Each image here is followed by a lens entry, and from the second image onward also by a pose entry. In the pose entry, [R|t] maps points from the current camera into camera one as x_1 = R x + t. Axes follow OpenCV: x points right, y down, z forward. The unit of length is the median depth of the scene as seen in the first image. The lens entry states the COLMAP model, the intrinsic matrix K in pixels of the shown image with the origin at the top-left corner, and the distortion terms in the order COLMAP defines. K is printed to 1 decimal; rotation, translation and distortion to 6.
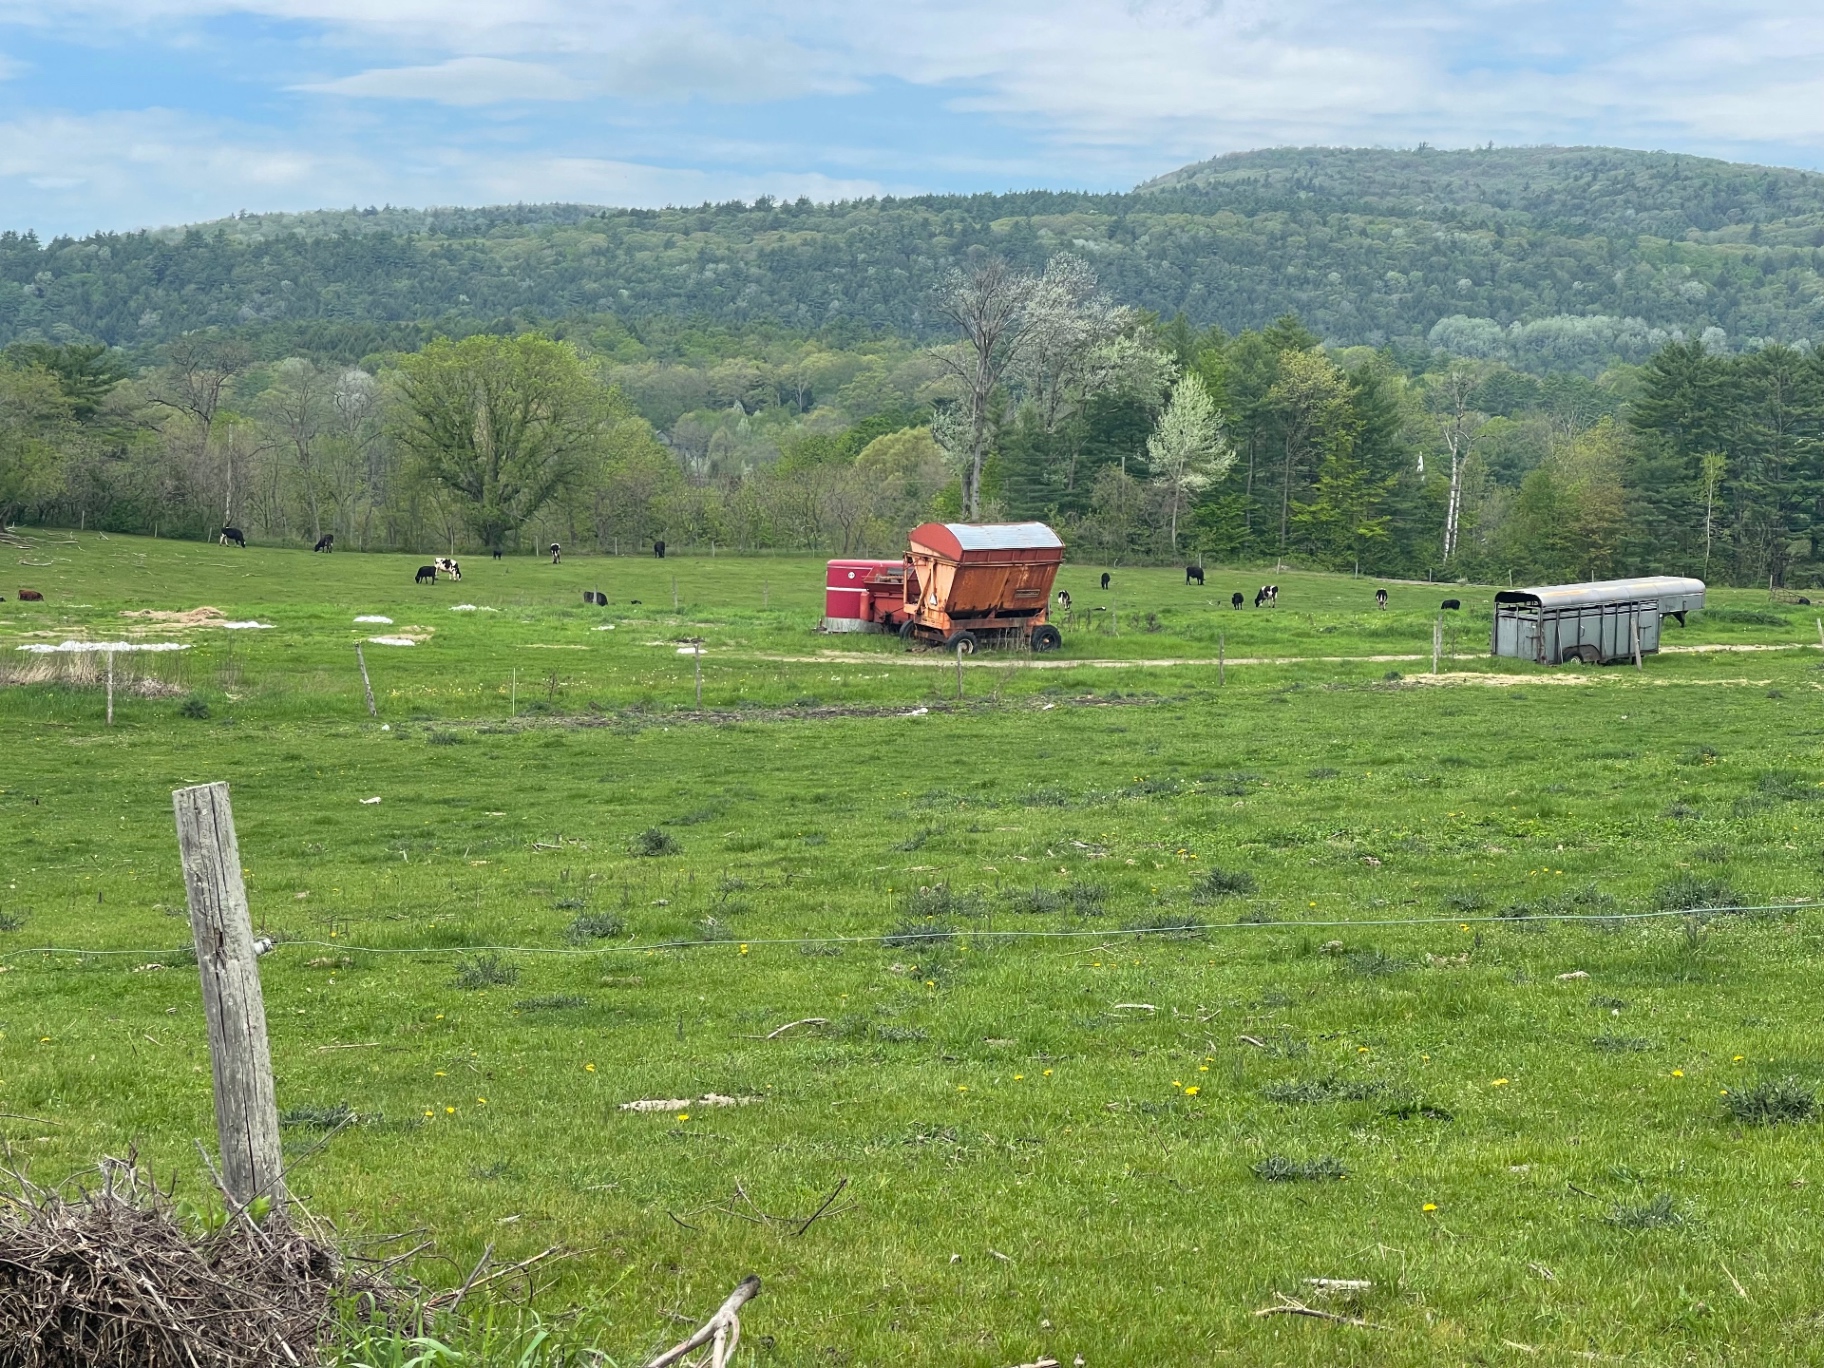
lens RADIAL K [[1358.3, 0, 912.0], [0, 1358.3, 684.0], [0, 0, 1]] dist [0.044000, 0.003282]
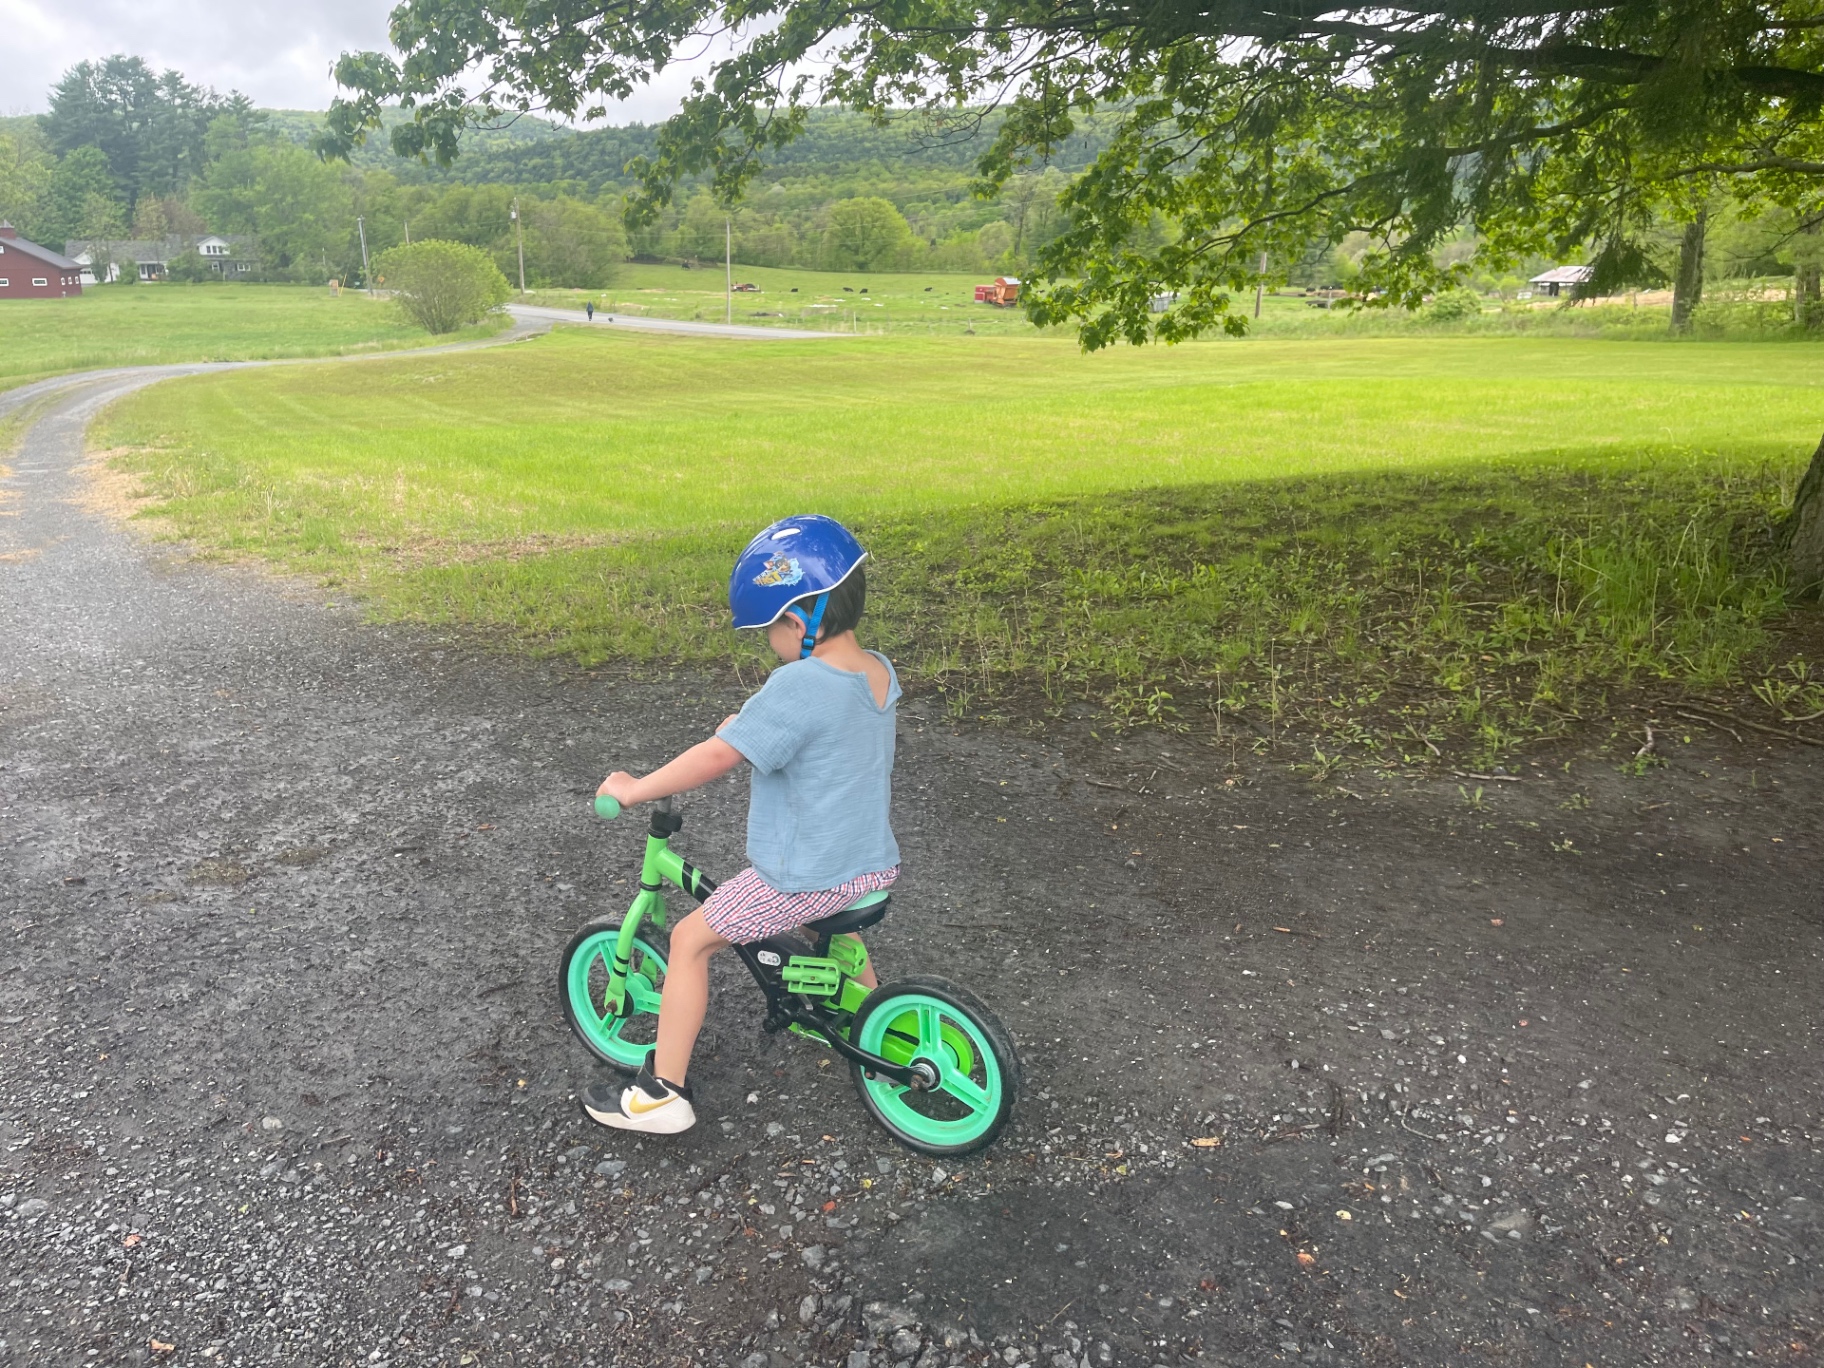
lens RADIAL K [[1358.3, 0, 912.0], [0, 1358.3, 684.0], [0, 0, 1]] dist [0.044000, 0.003282]
pose [[0.997777, 0.026594, -0.061109, 0.017239], [-0.010218, 0.967137, 0.254049, 0.016156], [0.065856, -0.252860, 0.965259, -1.764787]]
